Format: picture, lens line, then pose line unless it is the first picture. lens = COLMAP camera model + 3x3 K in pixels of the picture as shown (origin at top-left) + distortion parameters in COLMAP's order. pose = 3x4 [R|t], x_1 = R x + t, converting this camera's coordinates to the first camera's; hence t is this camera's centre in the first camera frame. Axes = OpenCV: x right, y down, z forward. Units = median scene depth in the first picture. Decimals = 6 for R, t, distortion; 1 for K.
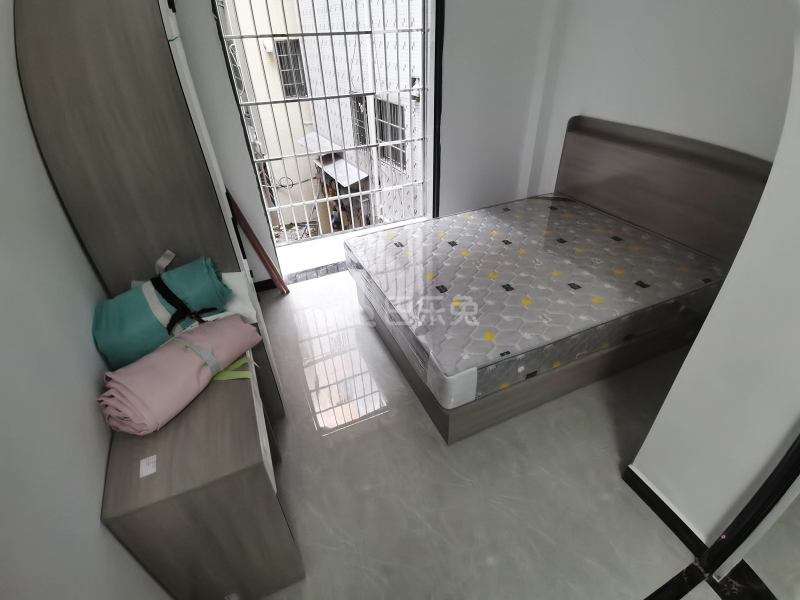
lens RADIAL K [[396.4, 0, 395.6], [0, 396.4, 299.1], [0, 0, 1]] dist [0.120383, -0.107096]
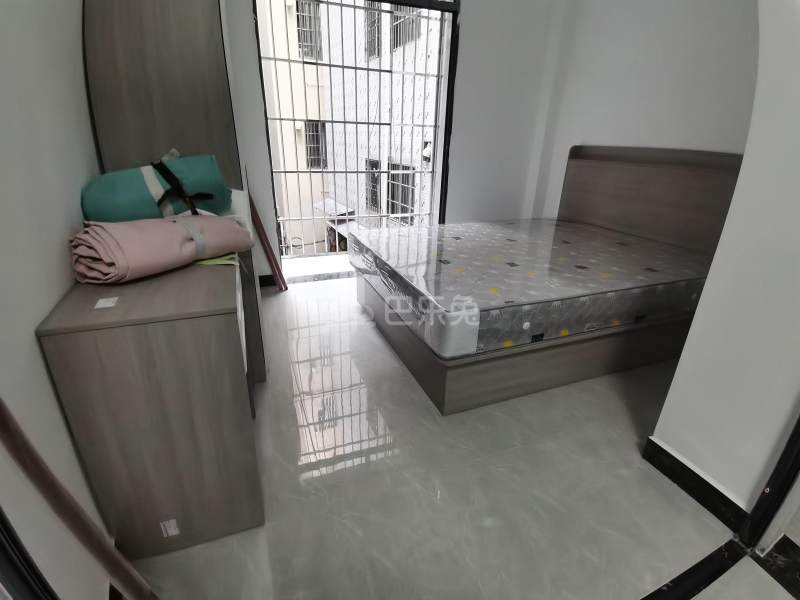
lens RADIAL K [[396.4, 0, 395.6], [0, 396.4, 299.1], [0, 0, 1]] dist [0.120383, -0.107096]
pose [[0.997184, 0.074366, -0.009697, 0.009546], [-0.074709, 0.973743, -0.215043, 0.215001], [-0.006550, 0.215162, 0.976556, 0.052176]]
